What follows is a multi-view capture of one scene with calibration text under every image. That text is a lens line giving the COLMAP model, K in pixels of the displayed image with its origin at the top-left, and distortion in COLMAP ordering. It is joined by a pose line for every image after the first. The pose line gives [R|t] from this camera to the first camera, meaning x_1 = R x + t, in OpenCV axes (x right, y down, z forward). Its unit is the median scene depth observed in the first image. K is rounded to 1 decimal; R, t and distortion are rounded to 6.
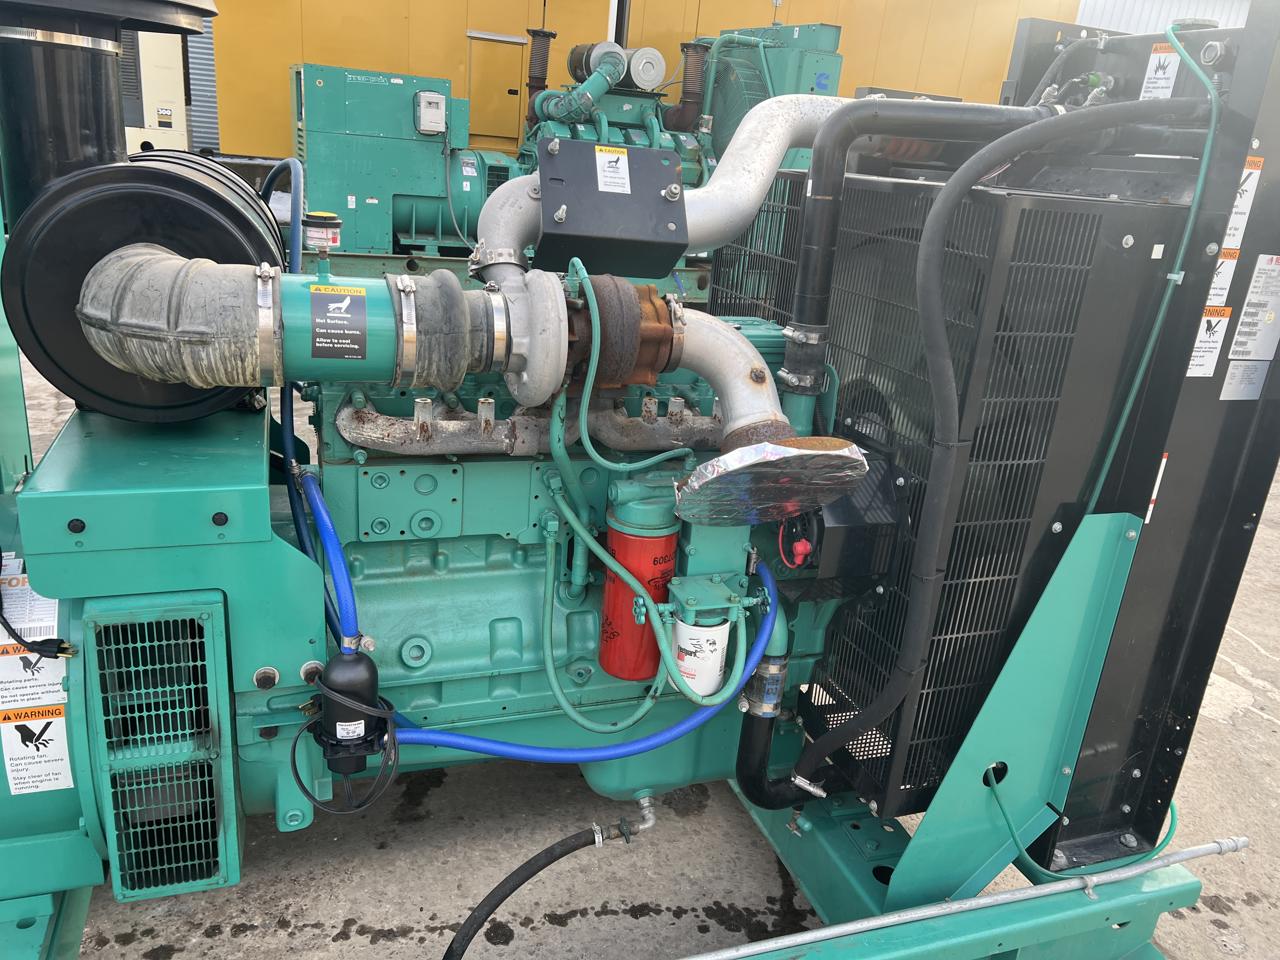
lens RADIAL K [[957.8, 0, 643.4], [0, 957.8, 484.9], [0, 0, 1]] dist [0.060050, -0.074585]
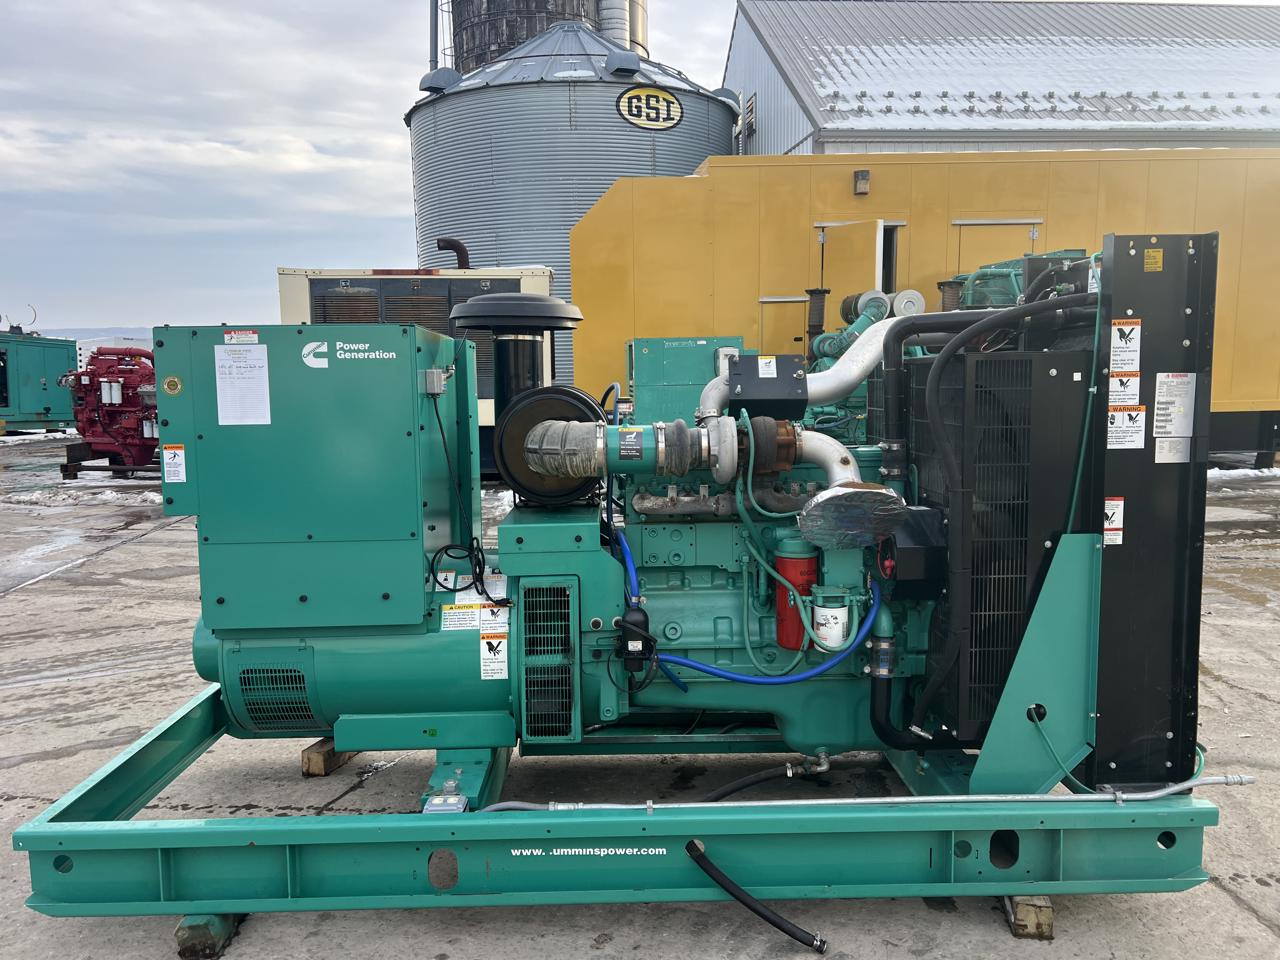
lens RADIAL K [[968.4, 0, 618.8], [0, 968.4, 480.6], [0, 0, 1]] dist [0.118702, -0.198947]
pose [[0.938089, -0.067260, -0.339803, 0.327820], [-0.018351, 0.969940, -0.242651, 0.366148], [0.345909, 0.233864, 0.908655, -0.809008]]
